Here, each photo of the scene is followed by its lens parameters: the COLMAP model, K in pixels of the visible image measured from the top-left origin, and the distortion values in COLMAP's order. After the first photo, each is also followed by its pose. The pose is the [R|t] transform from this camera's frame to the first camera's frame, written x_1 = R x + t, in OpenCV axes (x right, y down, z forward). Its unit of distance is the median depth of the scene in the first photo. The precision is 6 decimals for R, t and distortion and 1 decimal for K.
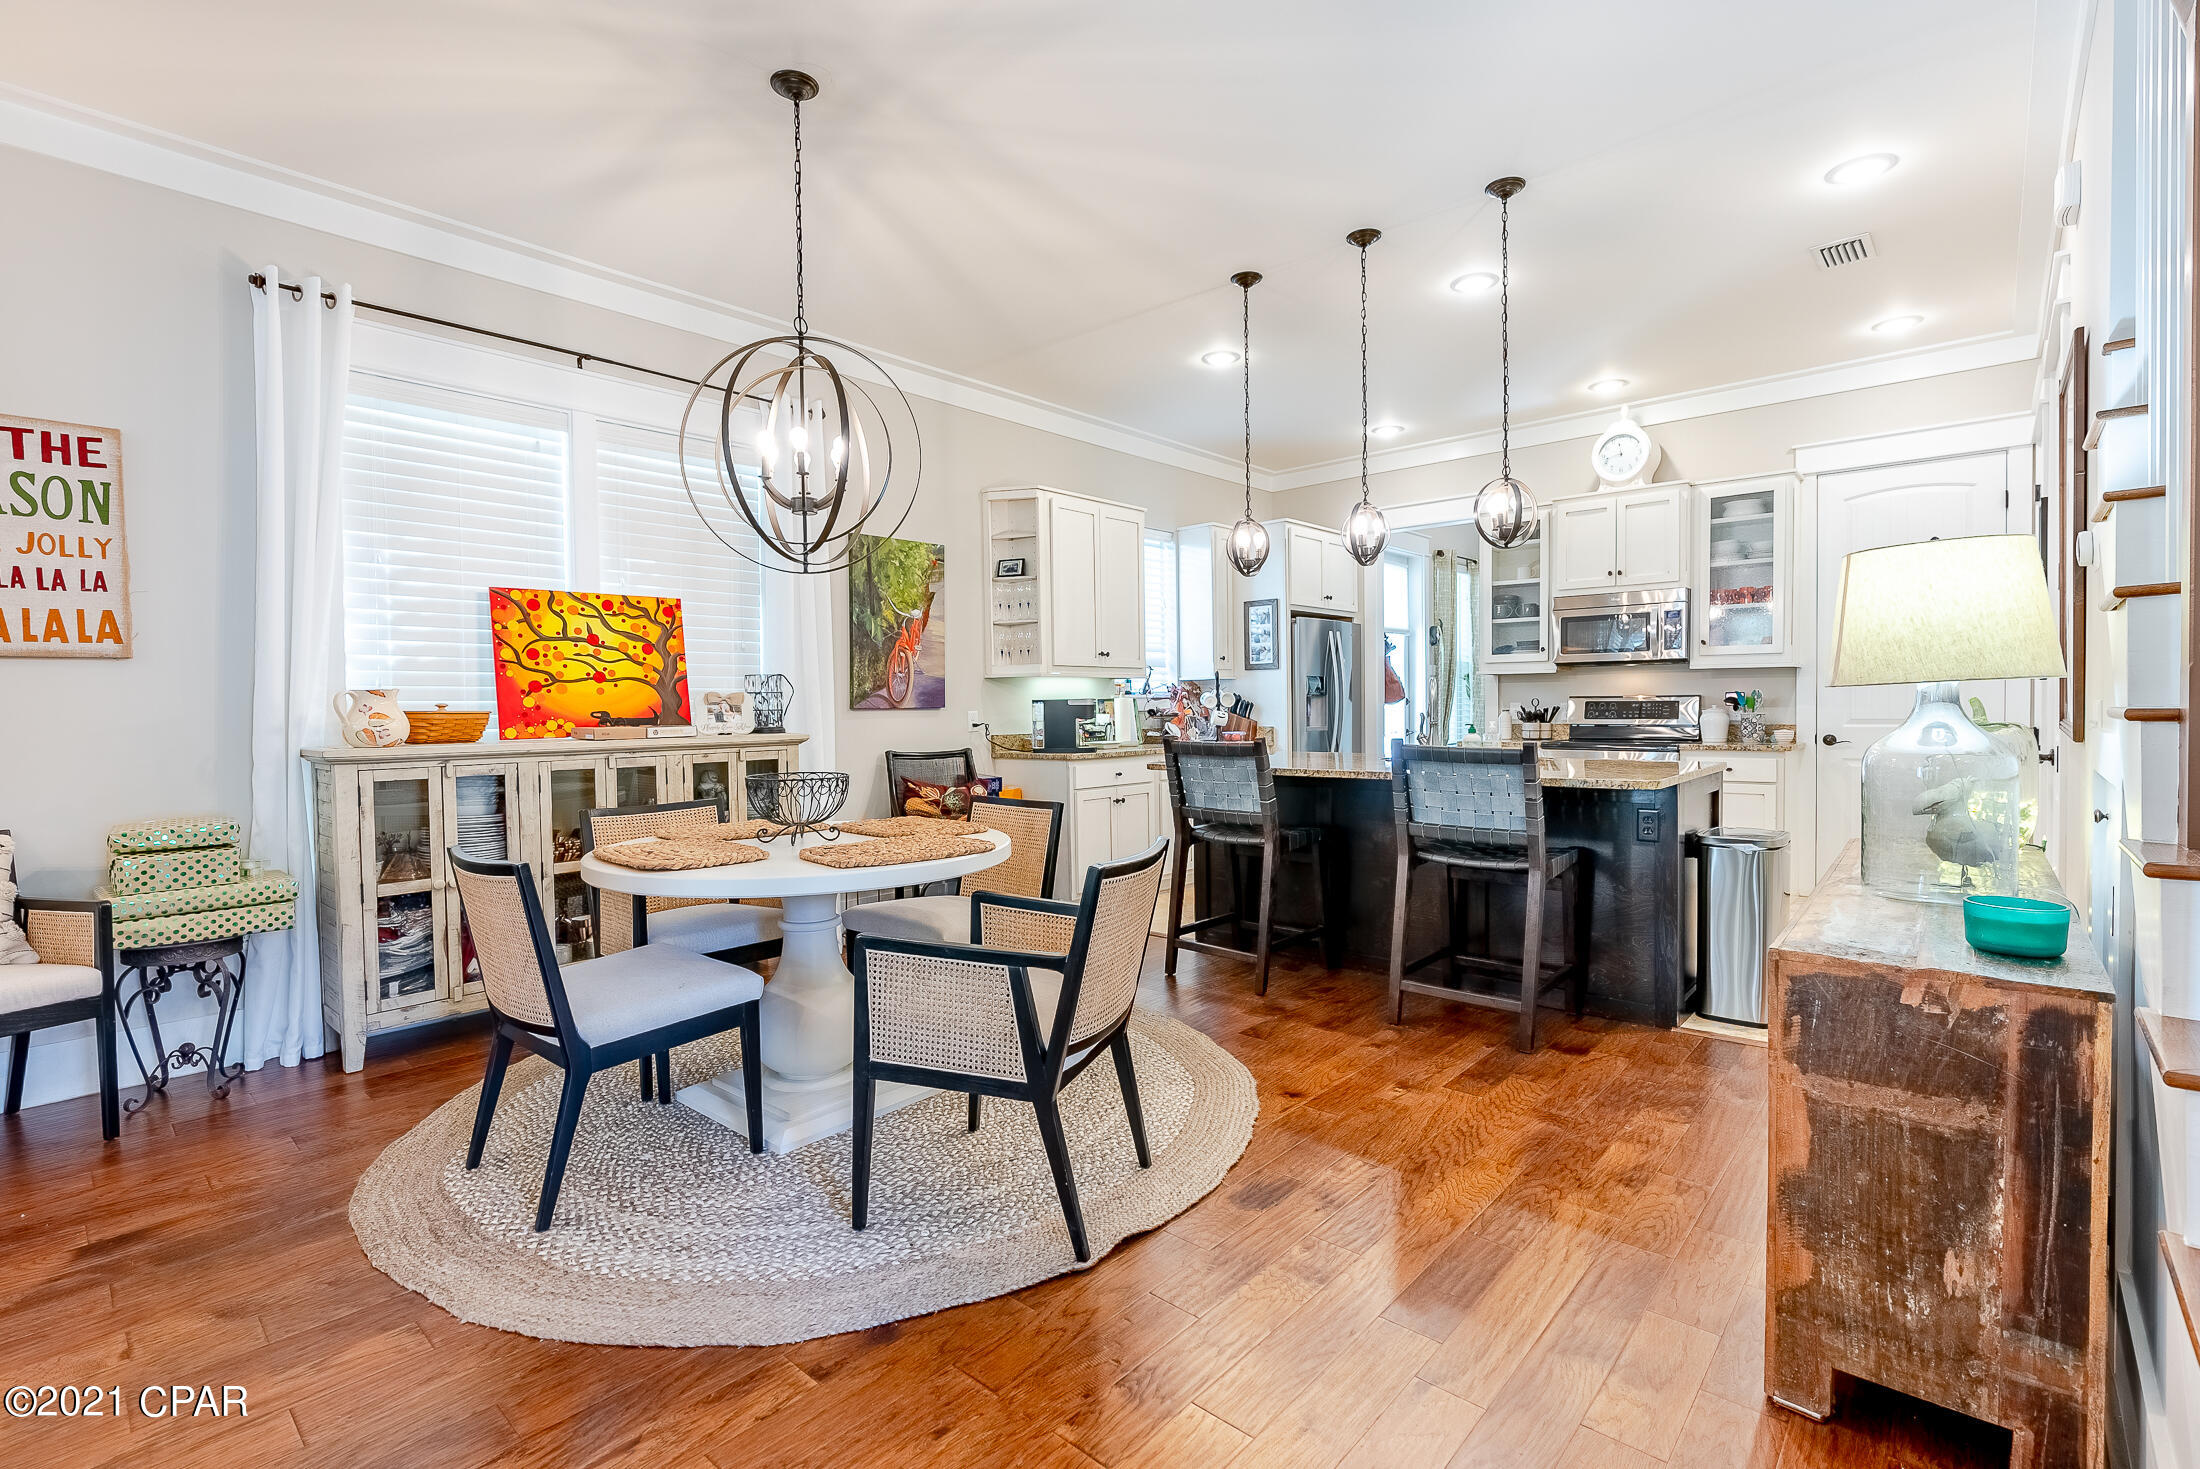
lens RADIAL K [[1003.8, 0, 1103.5], [0, 1003.8, 730.6], [0, 0, 1]] dist [-0.003015, 0.000093]
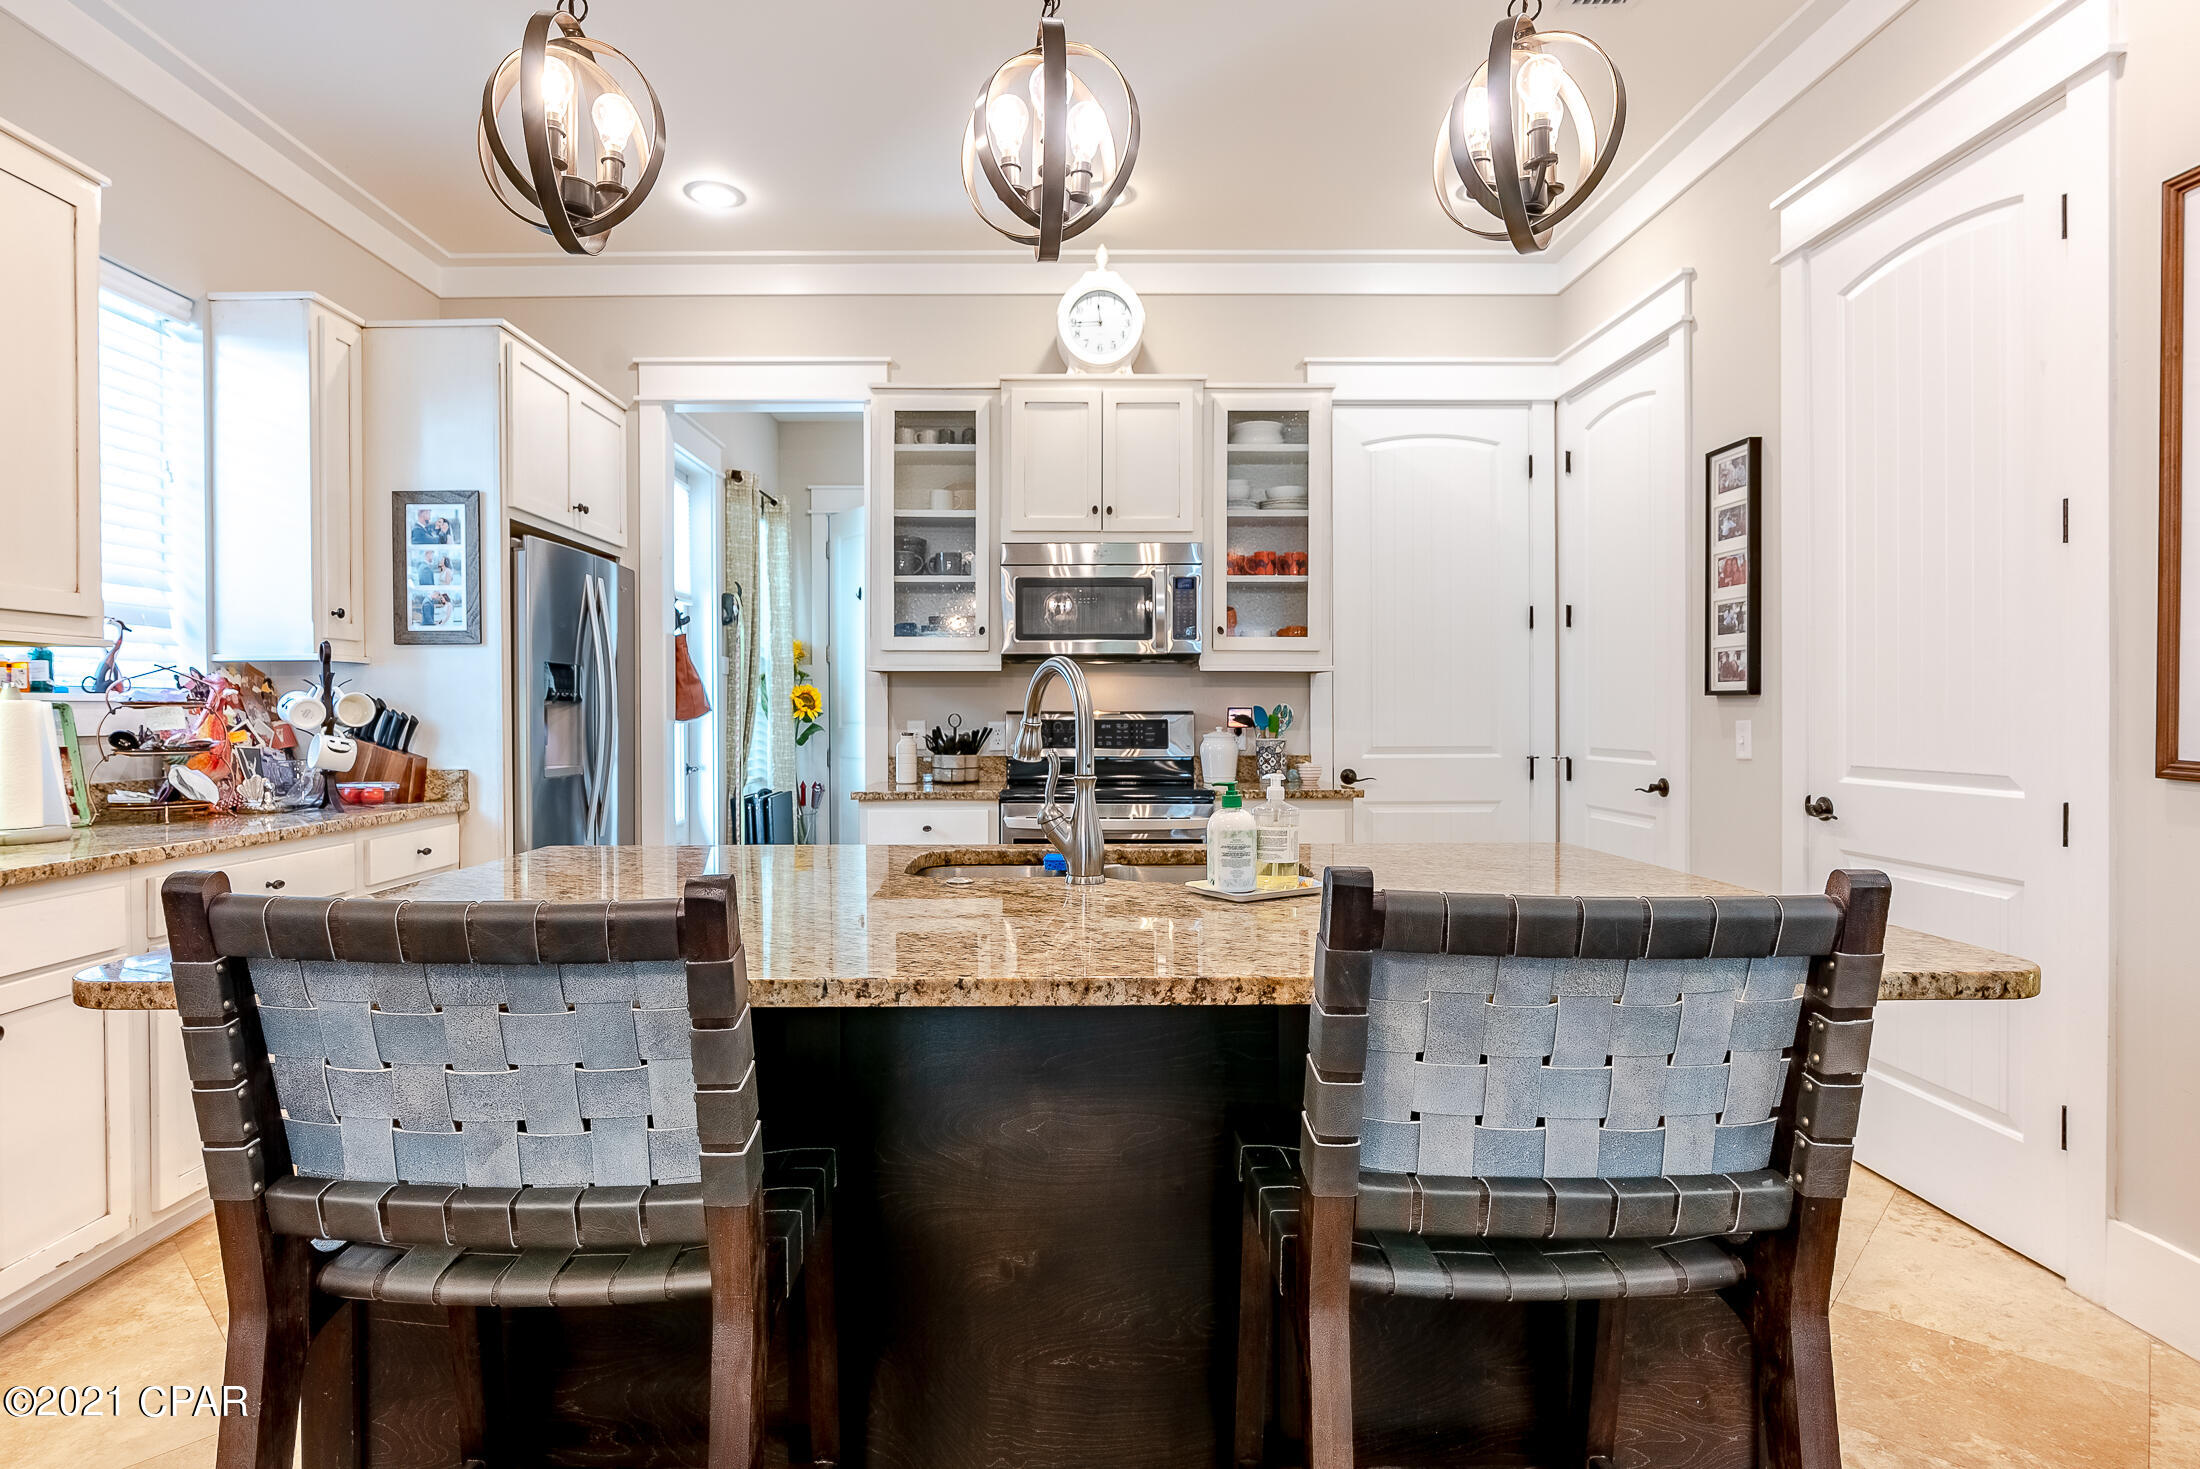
lens RADIAL K [[1139.9, 0, 1057.7], [0, 1139.9, 721.4], [0, 0, 1]] dist [-0.003770, 0.000441]
pose [[0.747347, 0.006079, 0.664406, 0.032120], [0.010415, 0.999728, -0.020862, -0.015557], [-0.664352, 0.022510, 0.747081, 0.545501]]
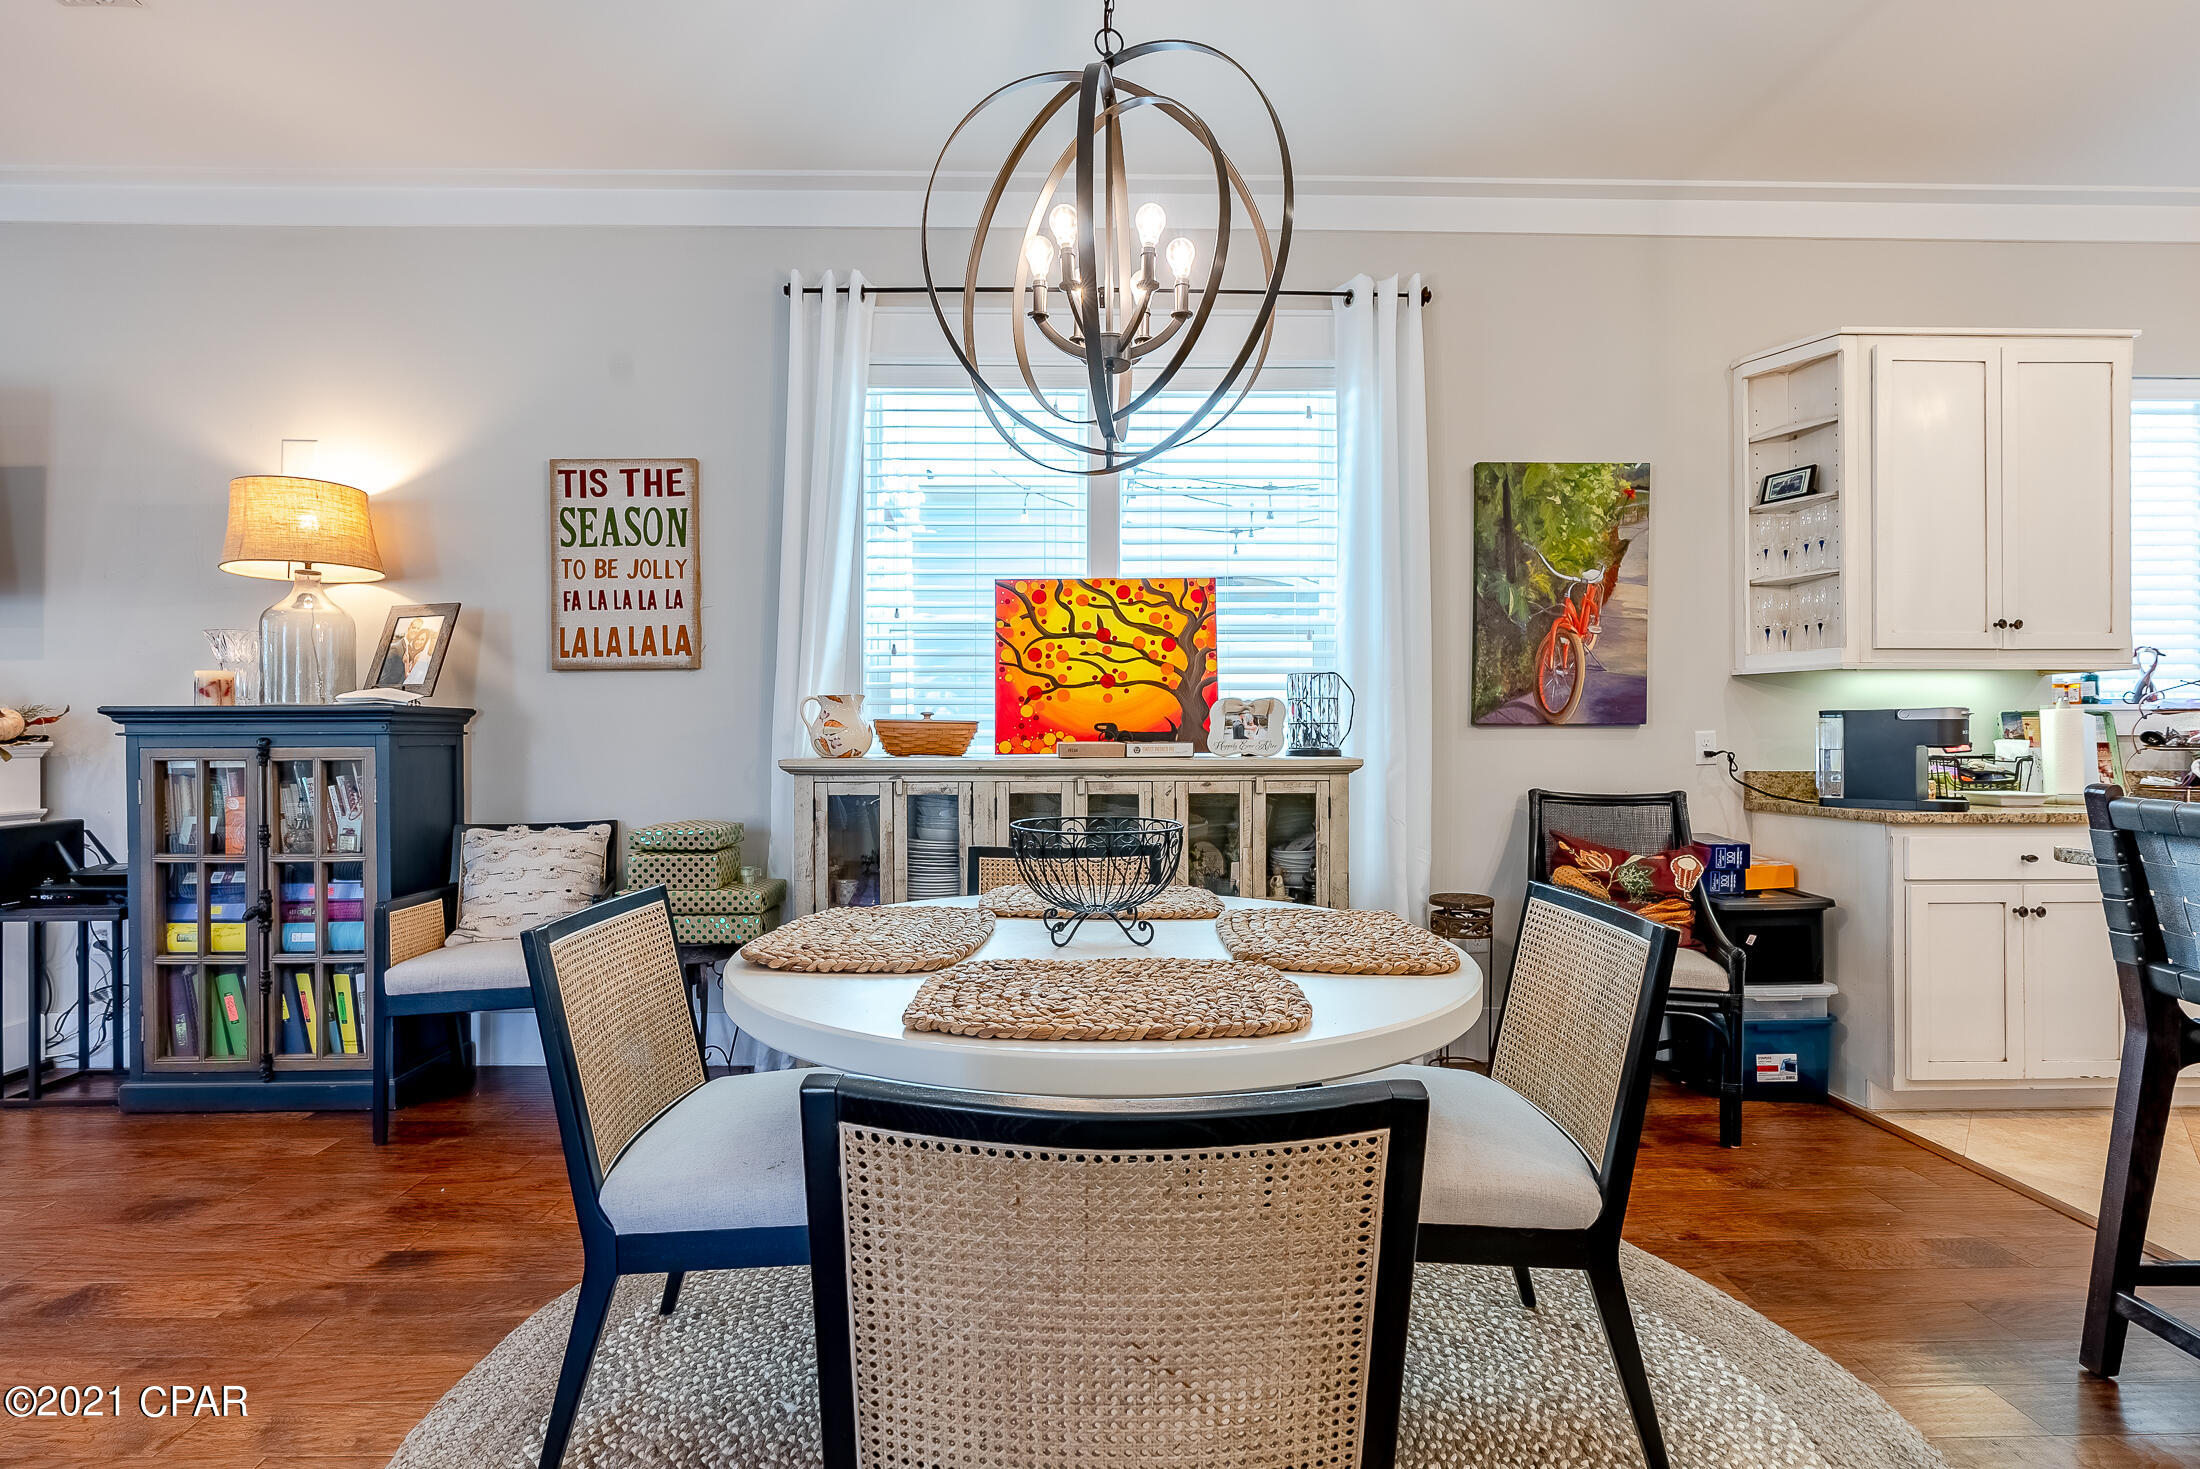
lens RADIAL K [[1006.1, 0, 1089.8], [0, 1006.1, 739.7], [0, 0, 1]] dist [-0.006652, 0.000431]
pose [[0.680325, 0.013652, -0.732783, 0.063522], [-0.026939, 0.999617, -0.006388, -0.000030], [0.732415, 0.024087, 0.680432, 0.327794]]
